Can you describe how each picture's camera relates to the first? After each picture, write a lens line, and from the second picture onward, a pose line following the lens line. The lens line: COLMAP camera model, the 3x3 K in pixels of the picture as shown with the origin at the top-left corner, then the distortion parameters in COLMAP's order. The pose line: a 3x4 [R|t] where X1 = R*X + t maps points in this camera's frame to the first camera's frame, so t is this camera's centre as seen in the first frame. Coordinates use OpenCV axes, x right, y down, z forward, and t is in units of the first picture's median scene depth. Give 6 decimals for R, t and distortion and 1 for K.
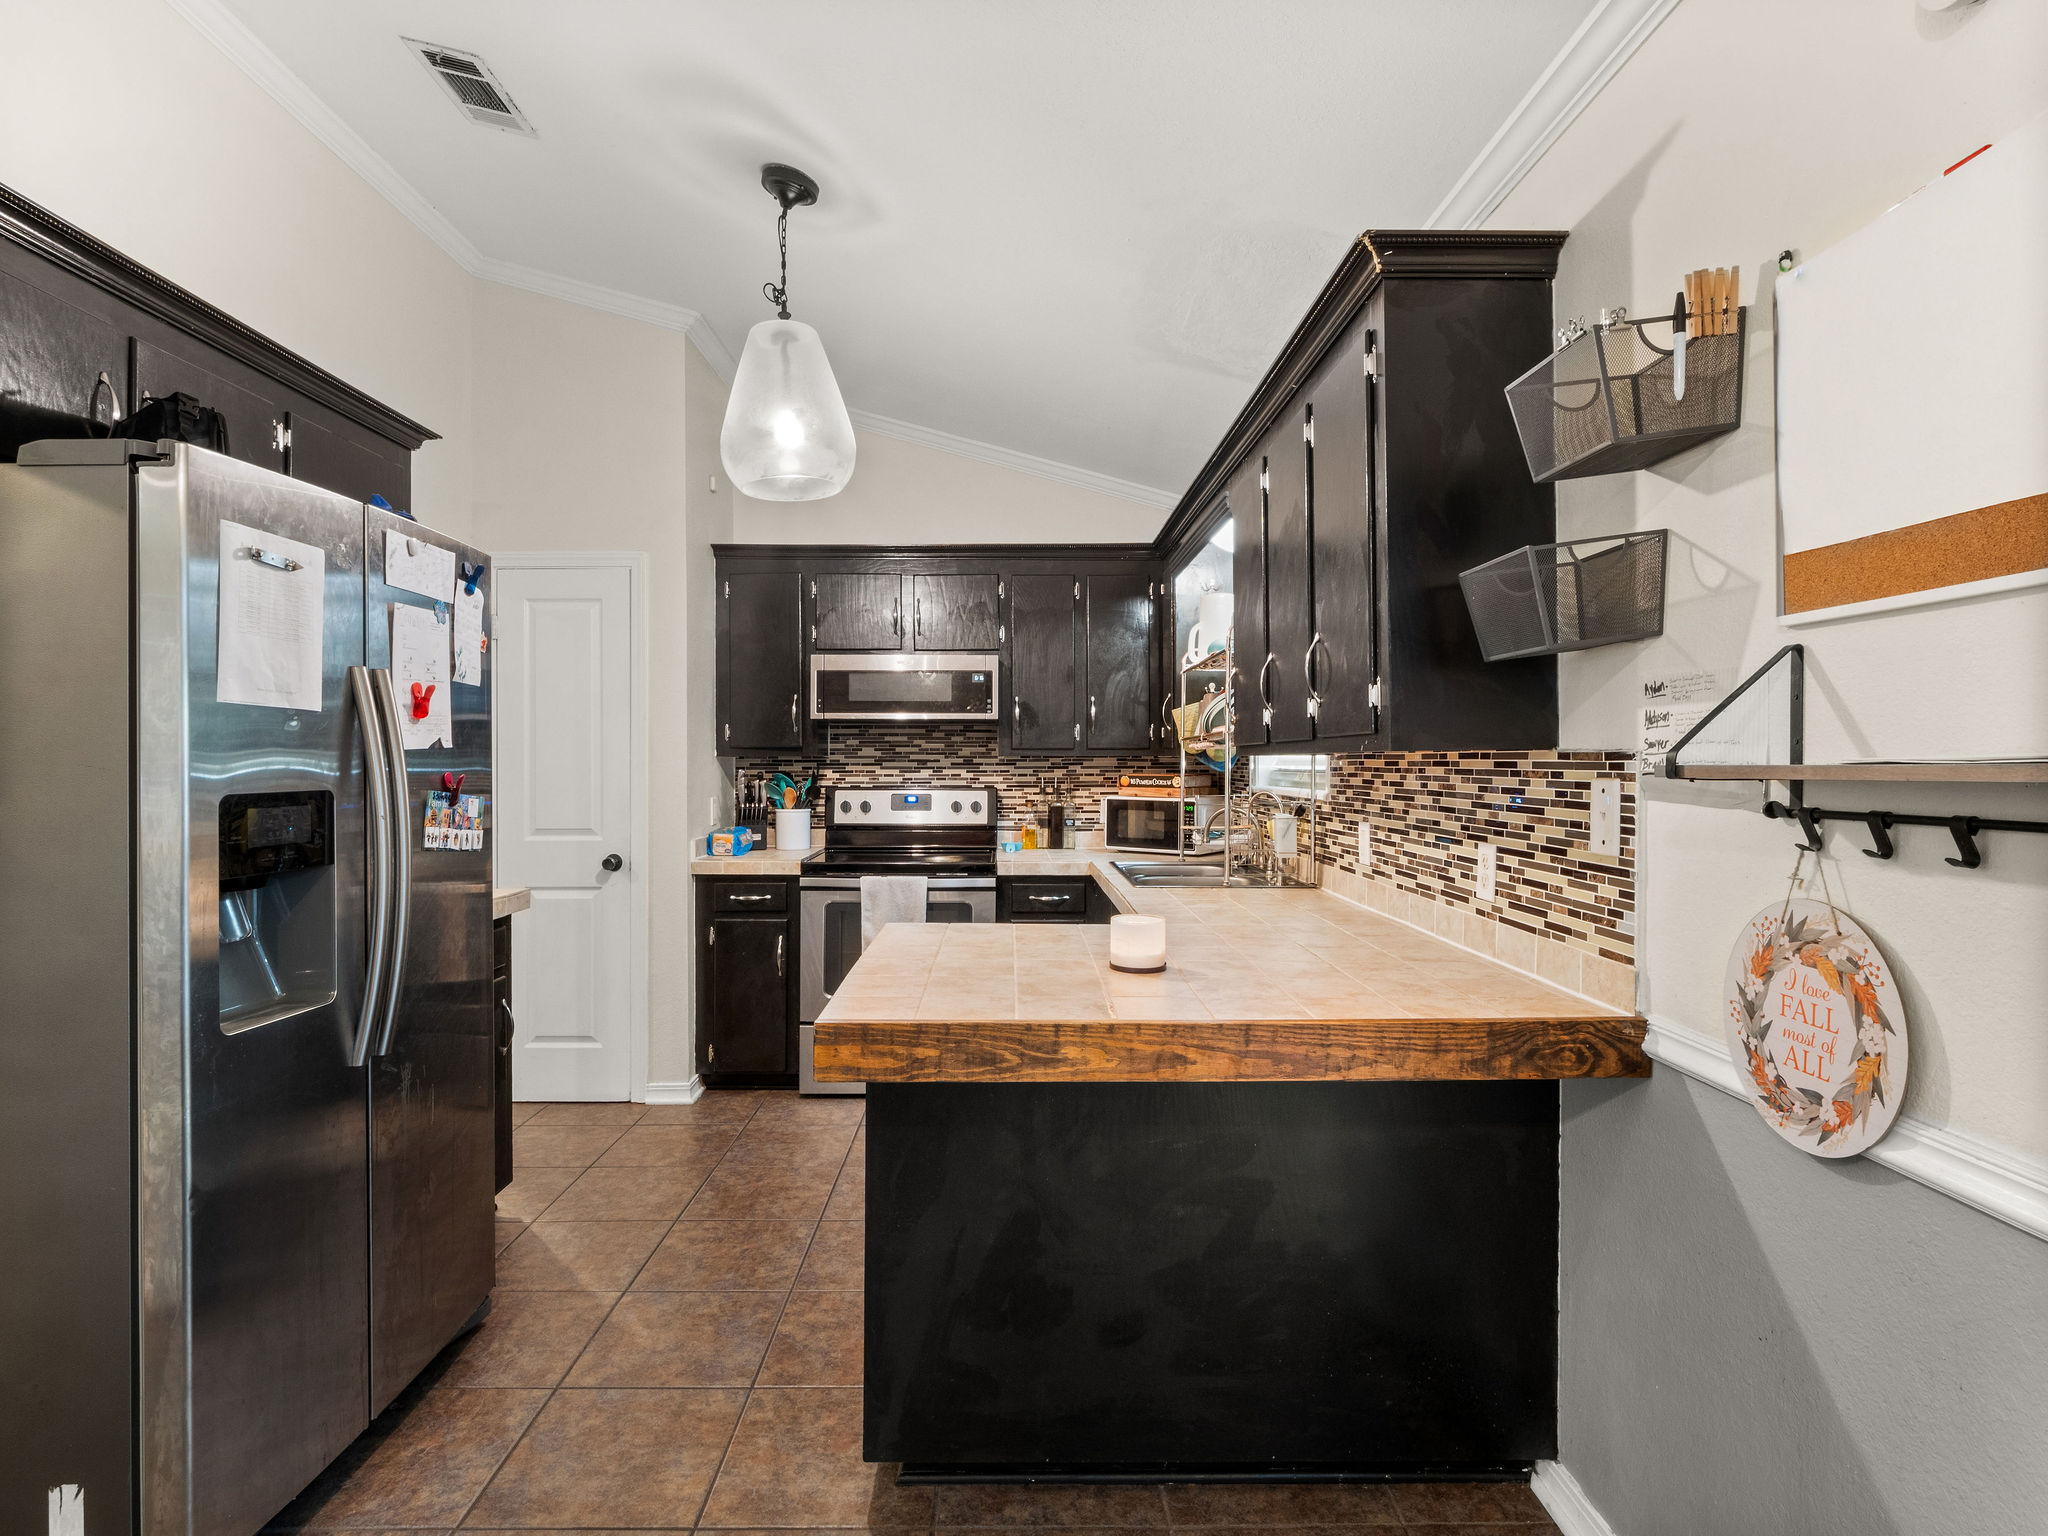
lens RADIAL K [[1067.6, 0, 1021.7], [0, 1067.6, 750.2], [0, 0, 1]] dist [-0.007726, -0.001799]
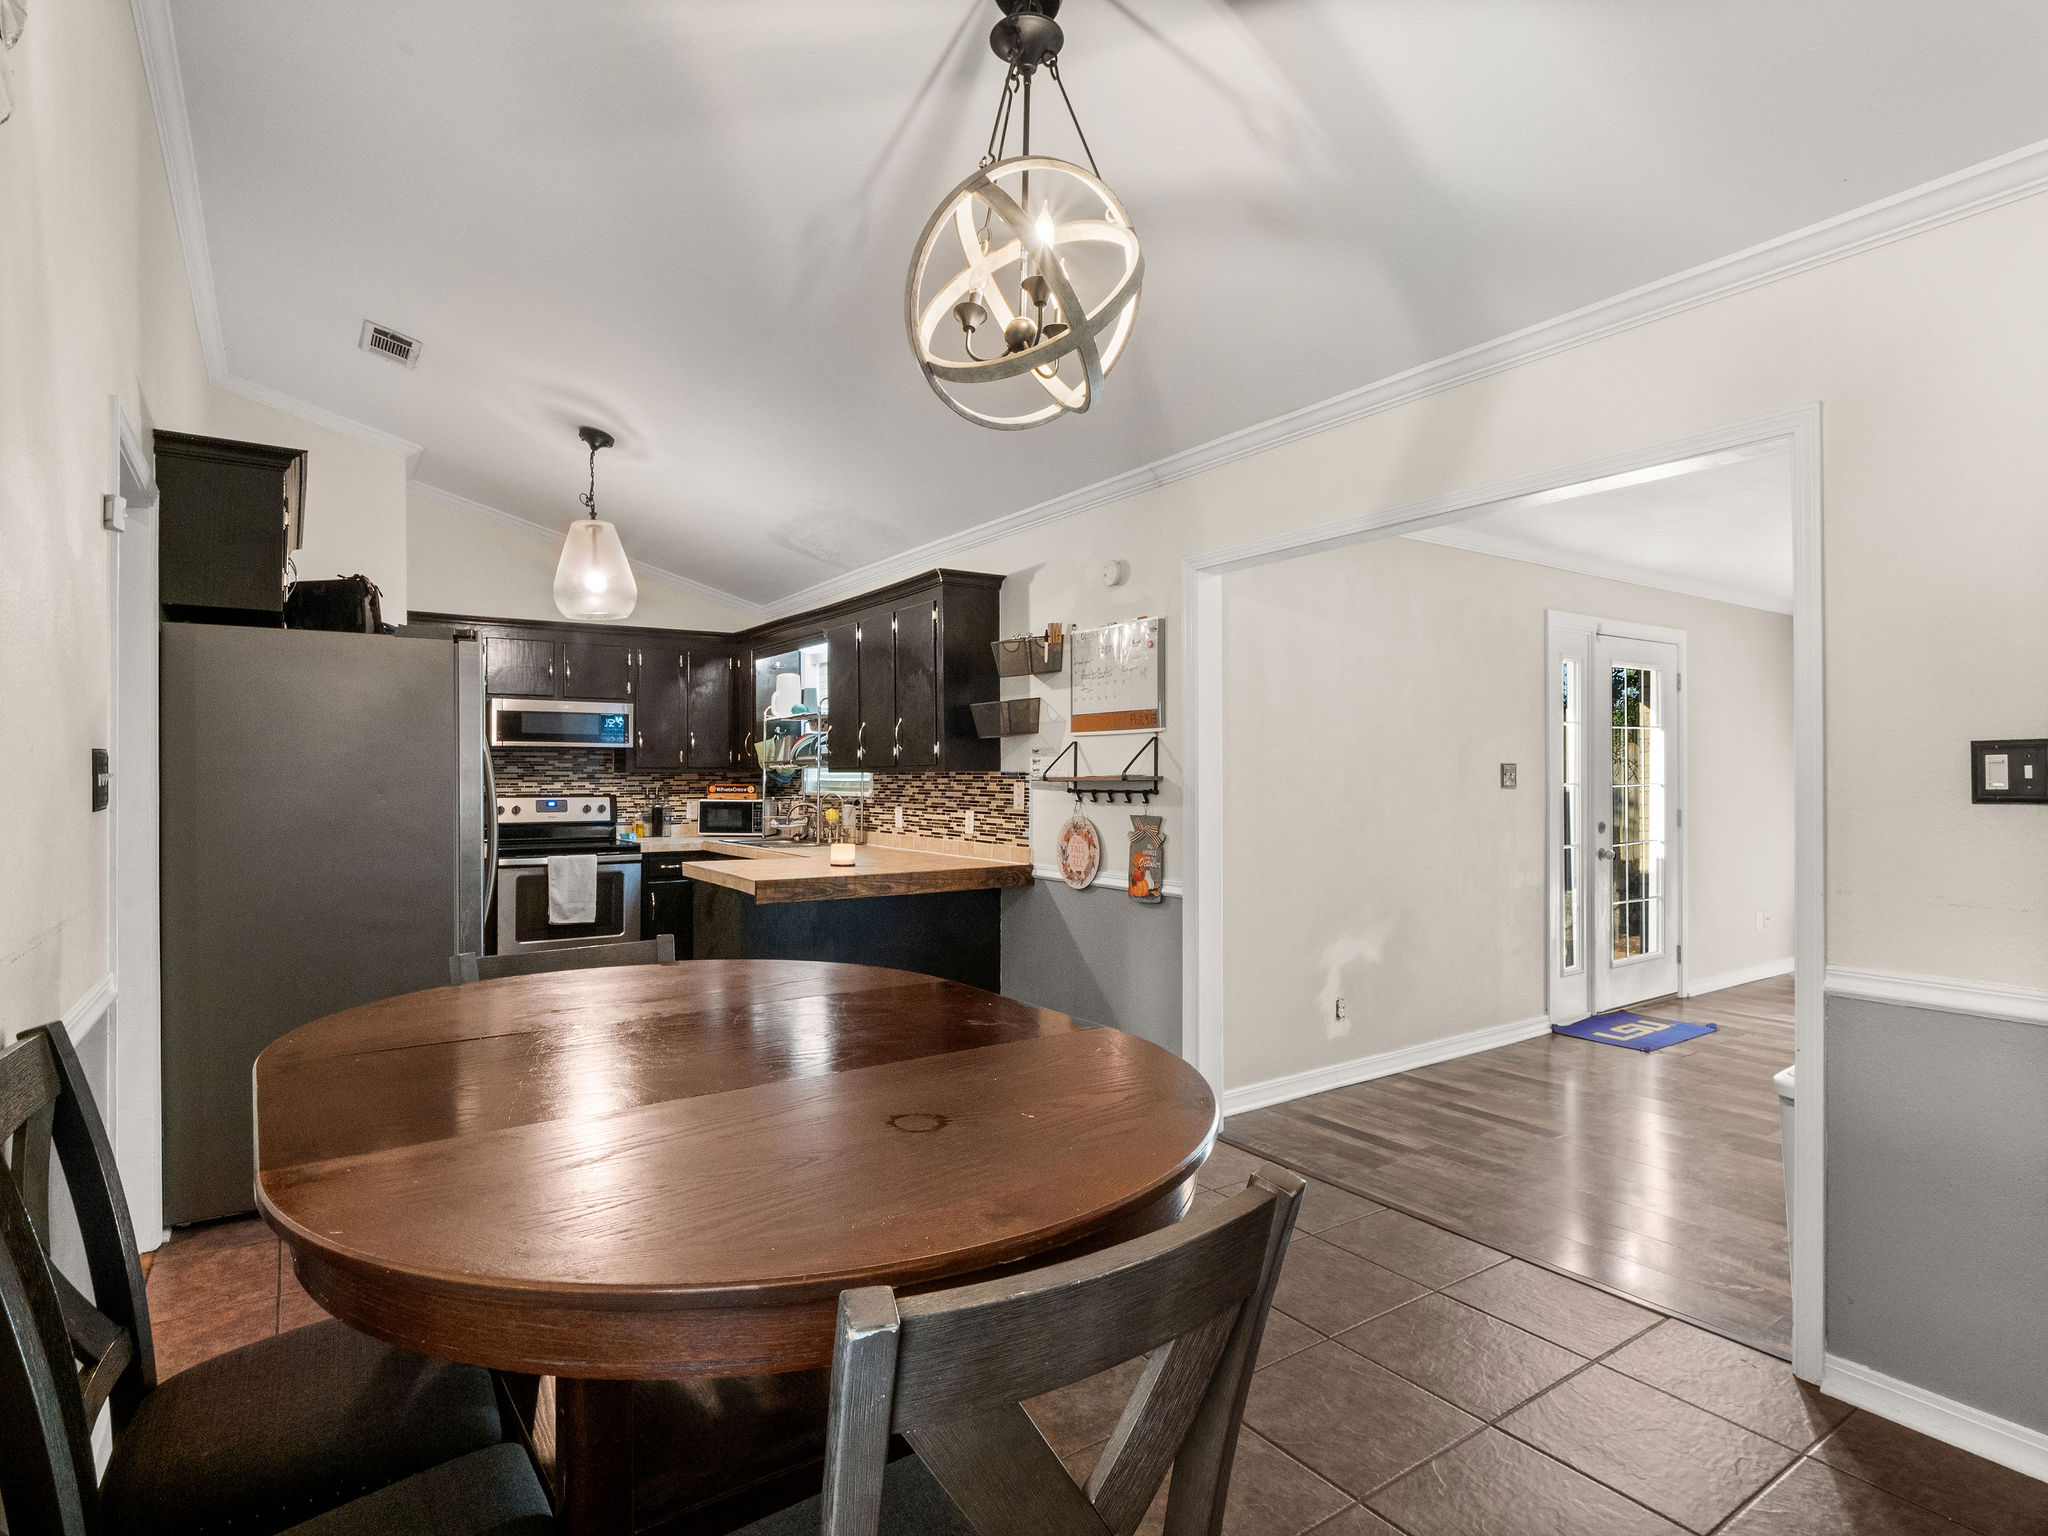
lens RADIAL K [[1067.6, 0, 1021.7], [0, 1067.6, 750.2], [0, 0, 1]] dist [-0.007726, -0.001799]
pose [[0.835785, 0.012045, 0.548925, -0.784698], [-0.004491, 0.999876, -0.015101, -0.011747], [-0.549039, 0.010156, 0.835735, -1.070915]]
